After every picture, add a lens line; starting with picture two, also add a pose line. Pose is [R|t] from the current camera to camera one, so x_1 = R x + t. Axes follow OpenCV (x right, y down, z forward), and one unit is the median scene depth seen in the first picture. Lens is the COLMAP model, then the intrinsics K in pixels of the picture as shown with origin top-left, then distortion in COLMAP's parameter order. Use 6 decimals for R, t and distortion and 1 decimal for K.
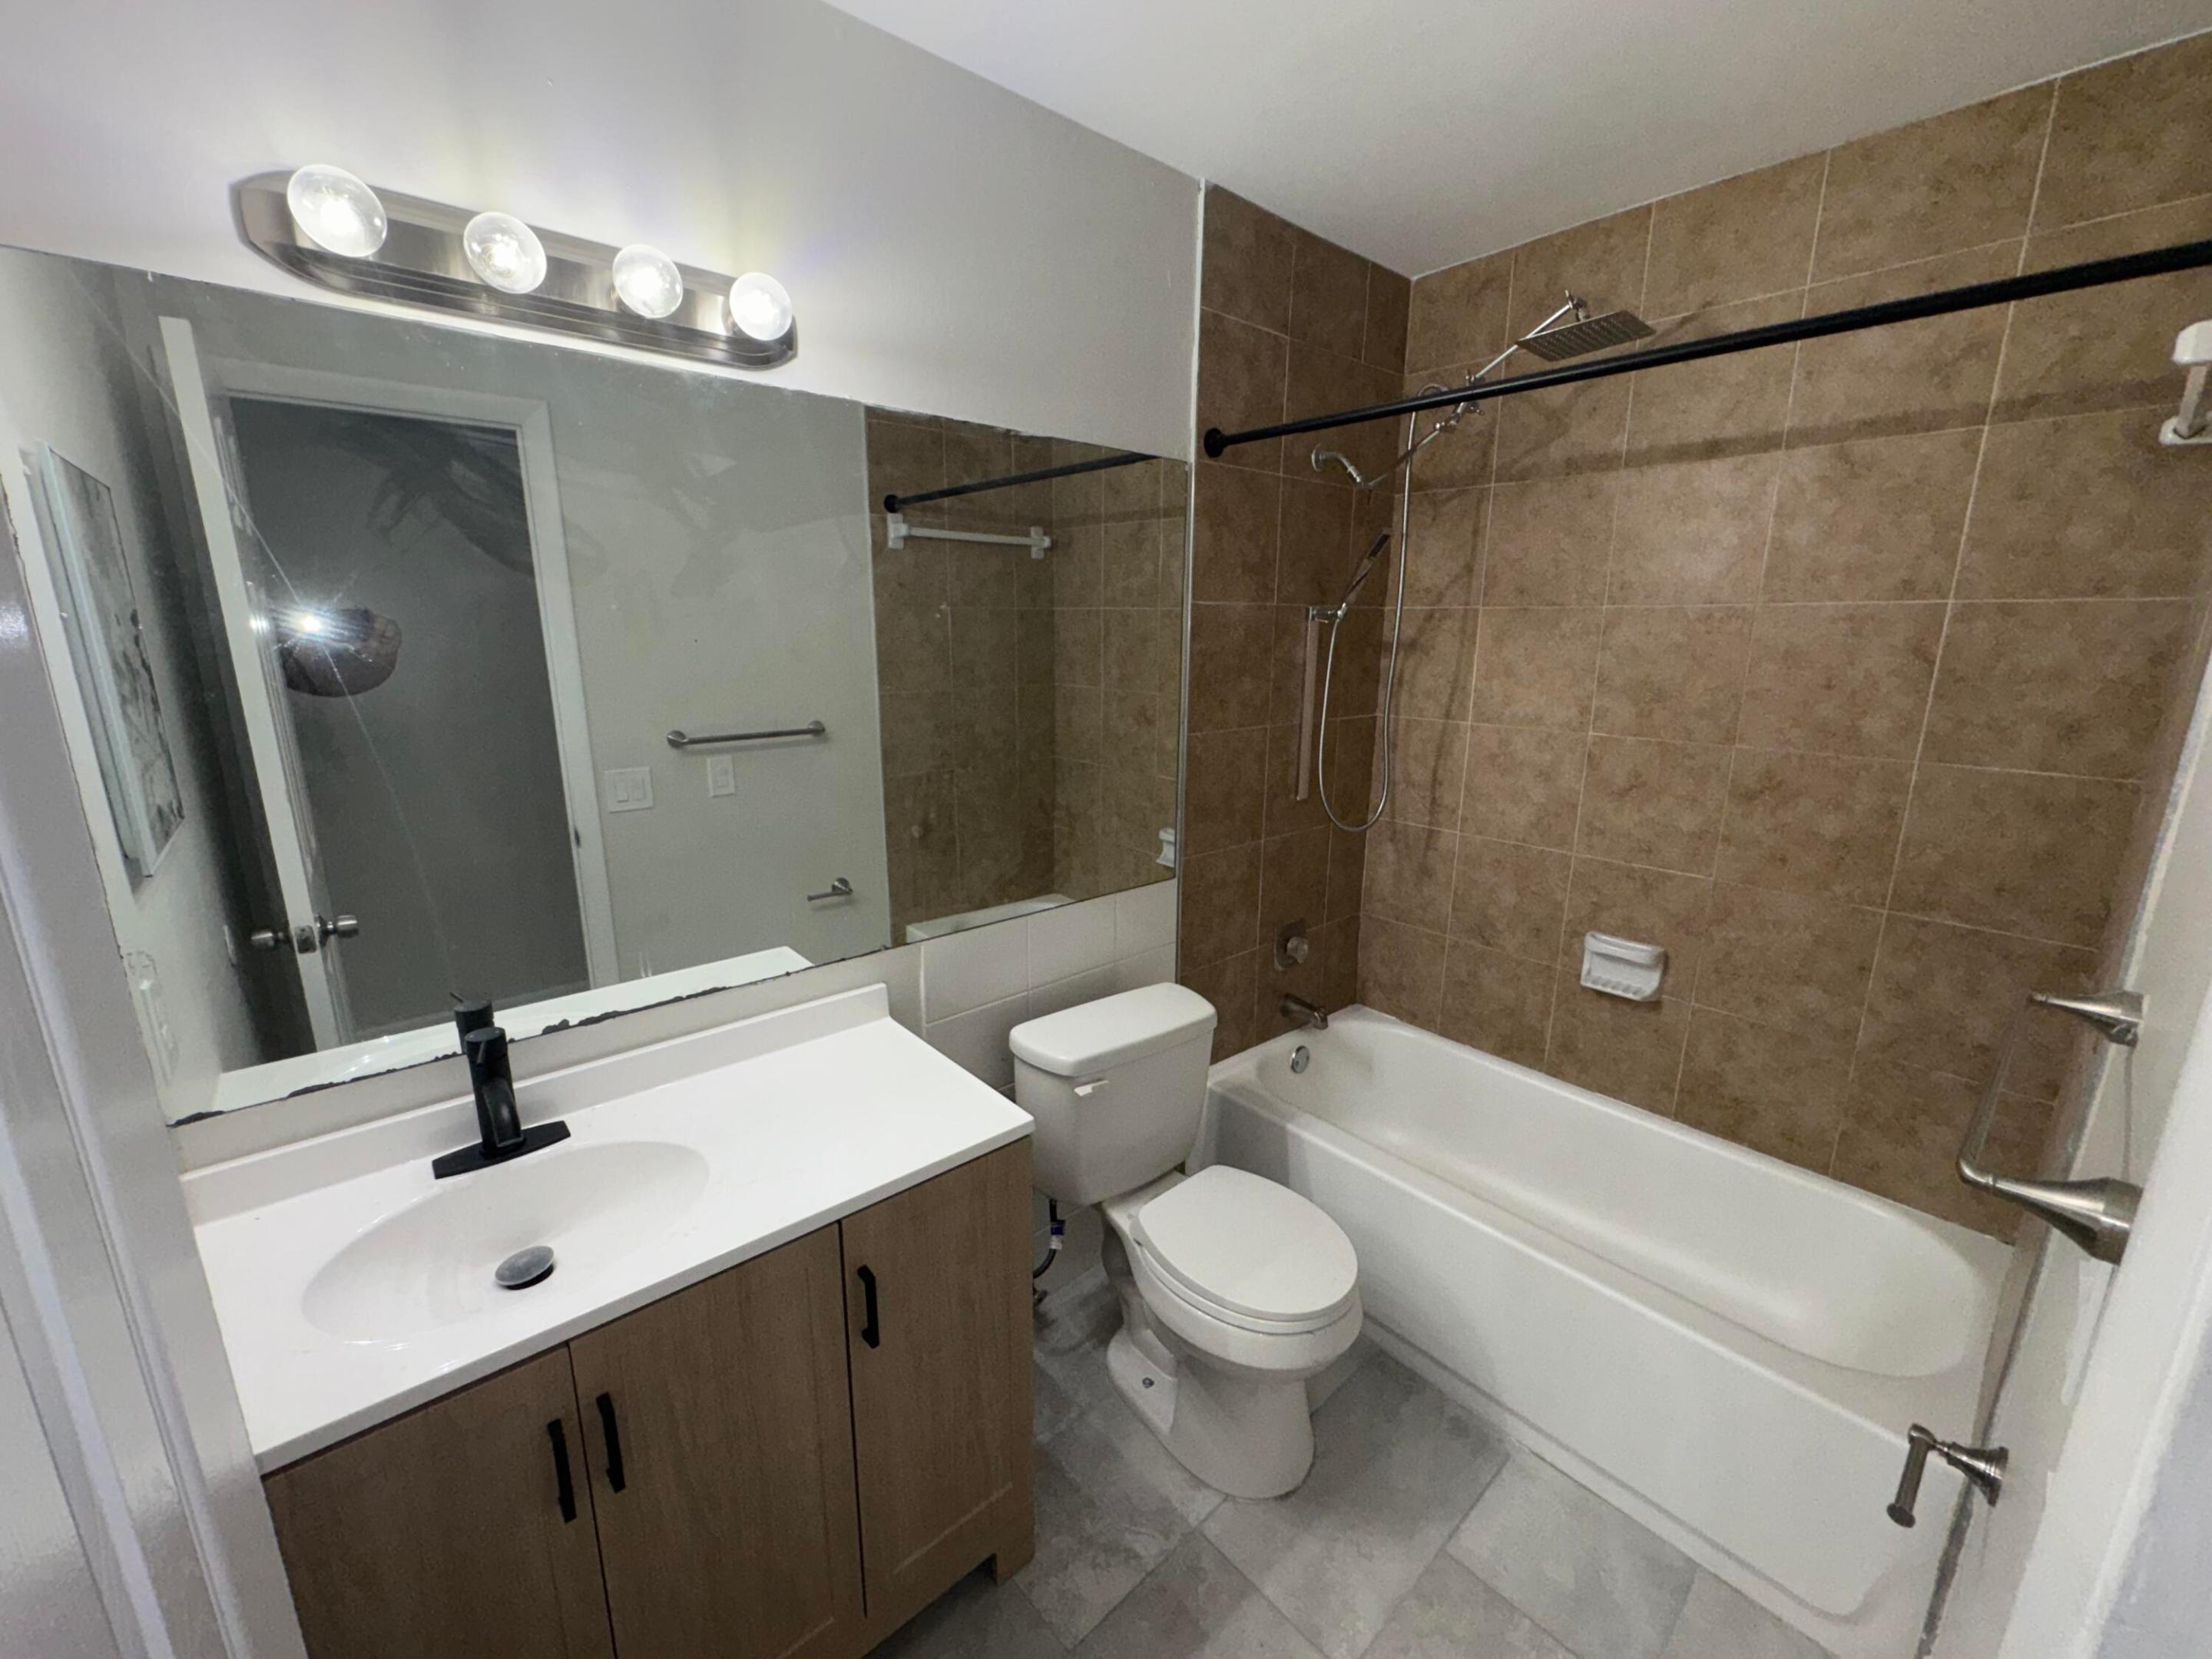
lens RADIAL K [[886.0, 0, 1108.4], [0, 886.0, 834.1], [0, 0, 1]] dist [-0.002535, 0.000035]
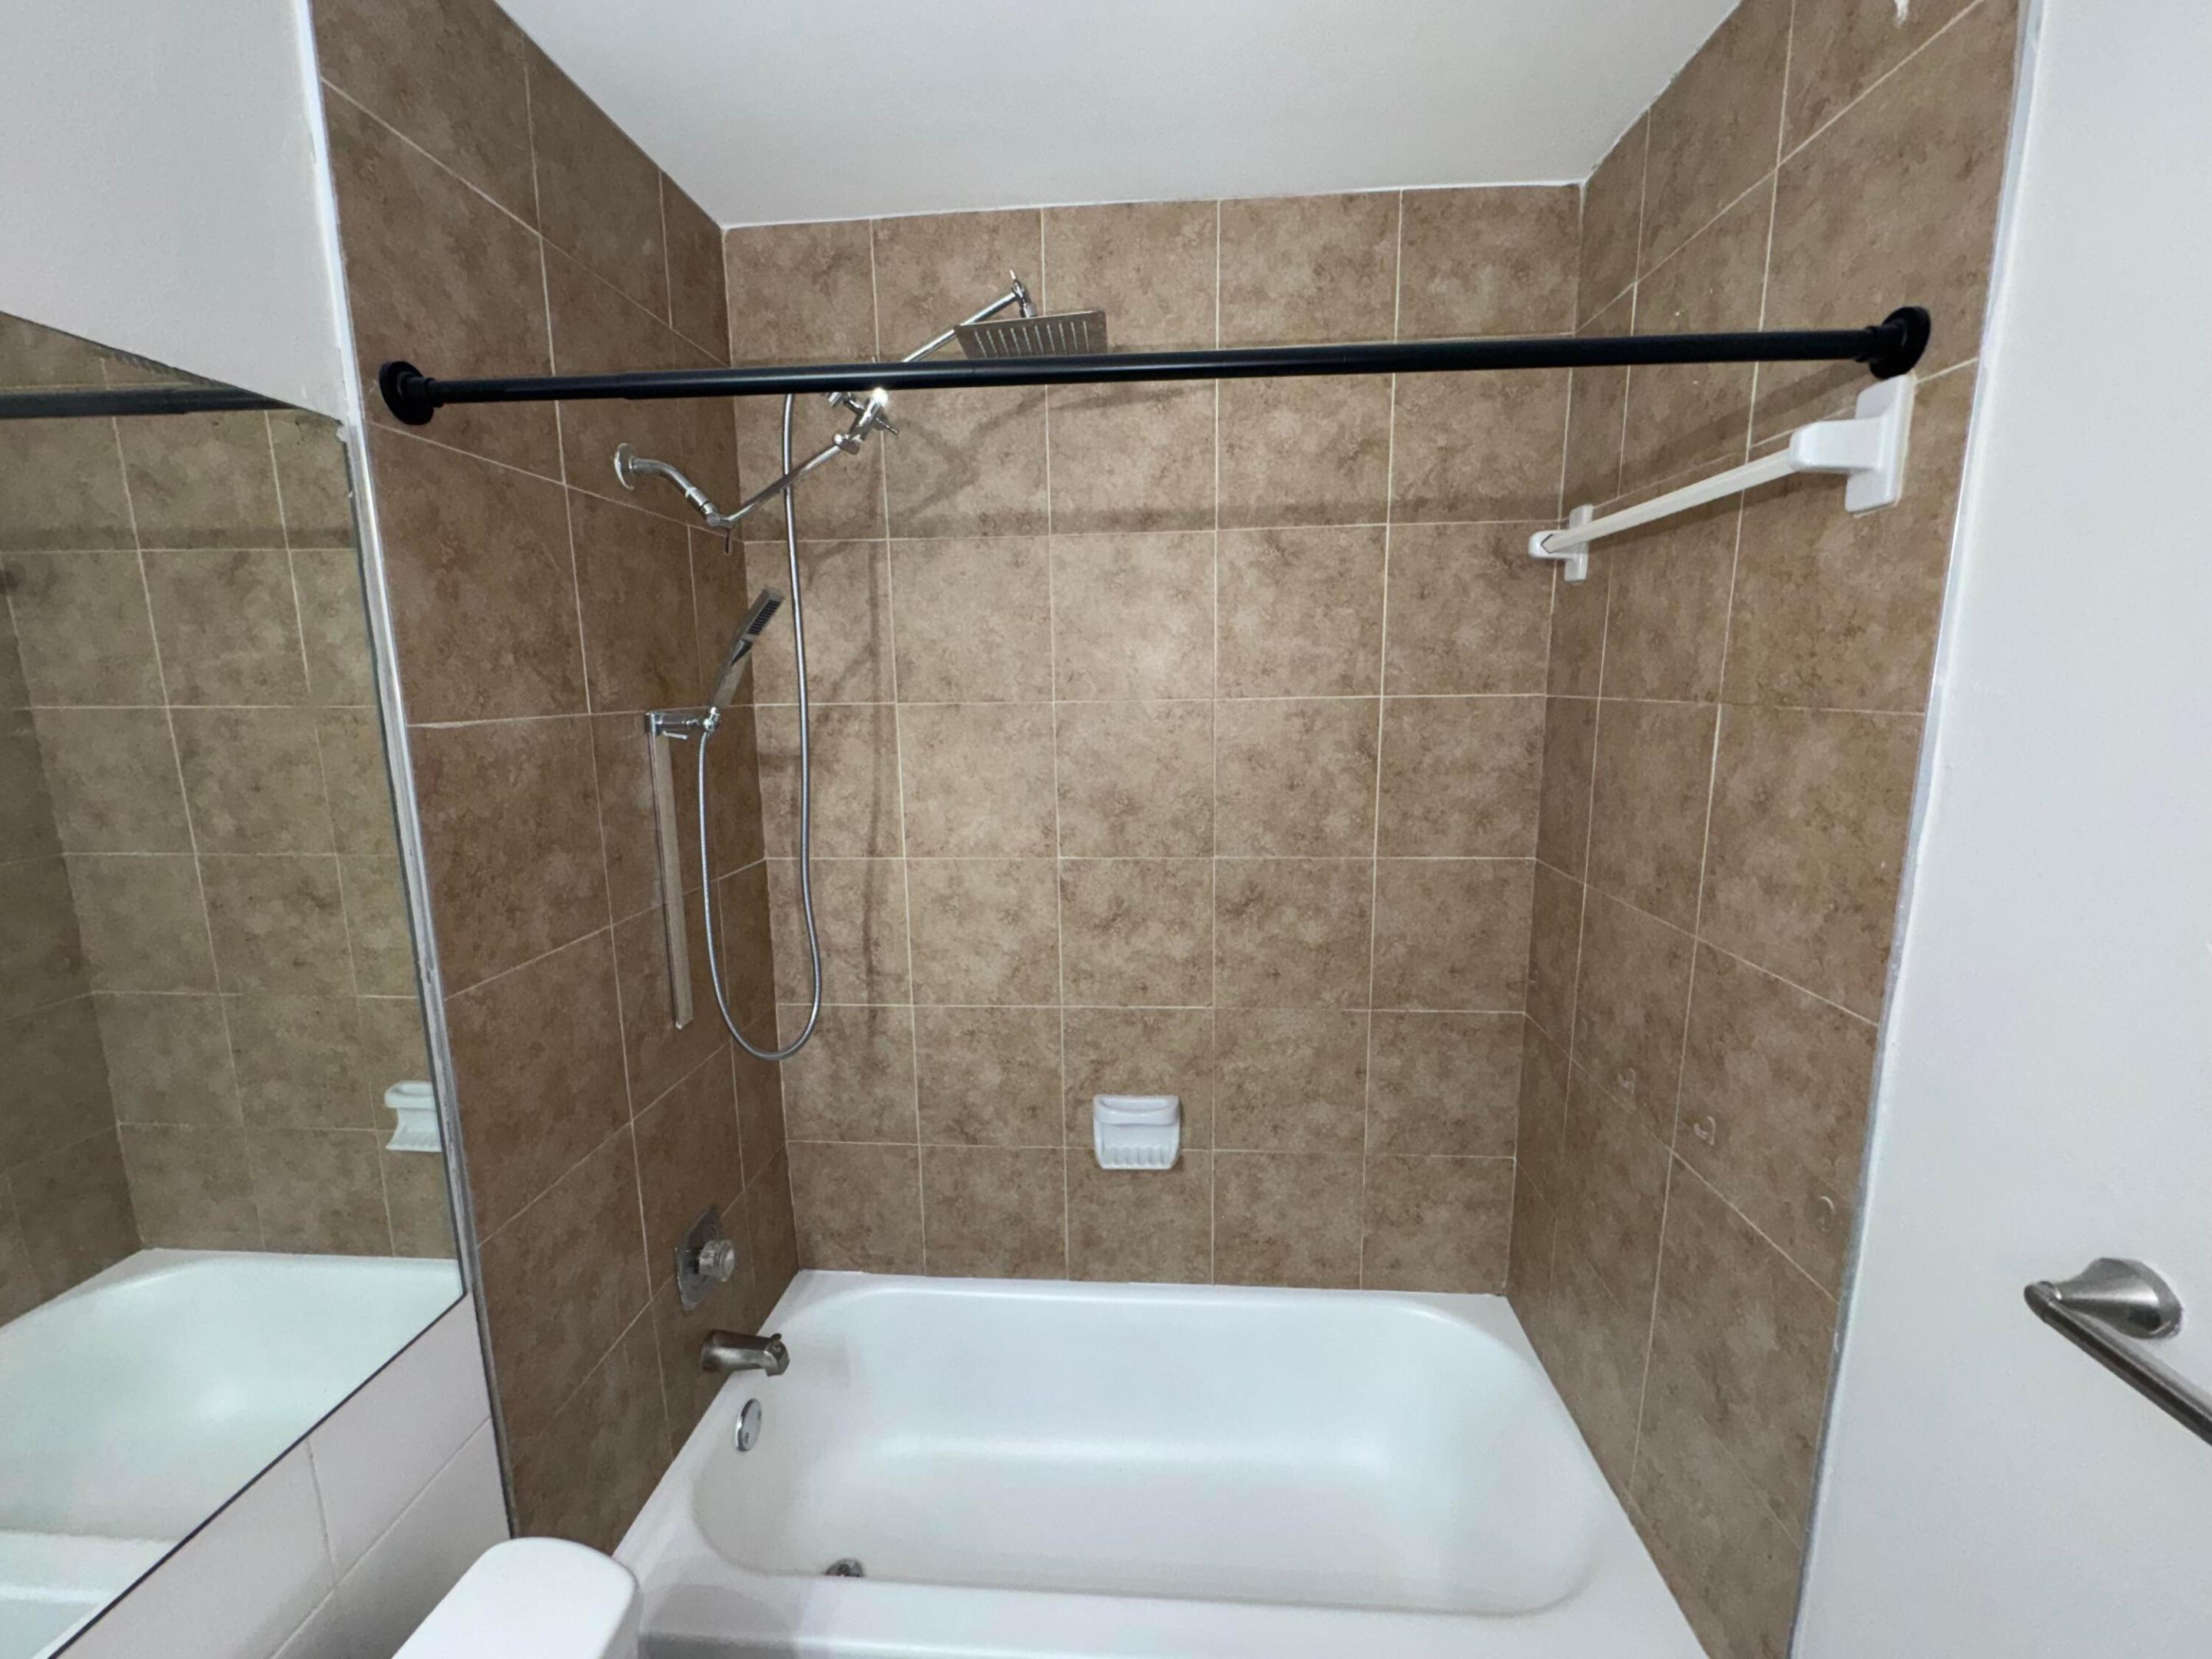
lens RADIAL K [[886.0, 0, 1102.2], [0, 886.0, 831.1], [0, 0, 1]] dist [-0.002535, 0.000035]
pose [[0.710108, -0.132972, 0.691423, 0.024491], [0.178288, 0.983959, 0.006124, -0.142549], [-0.681146, 0.118924, 0.722424, 0.415204]]
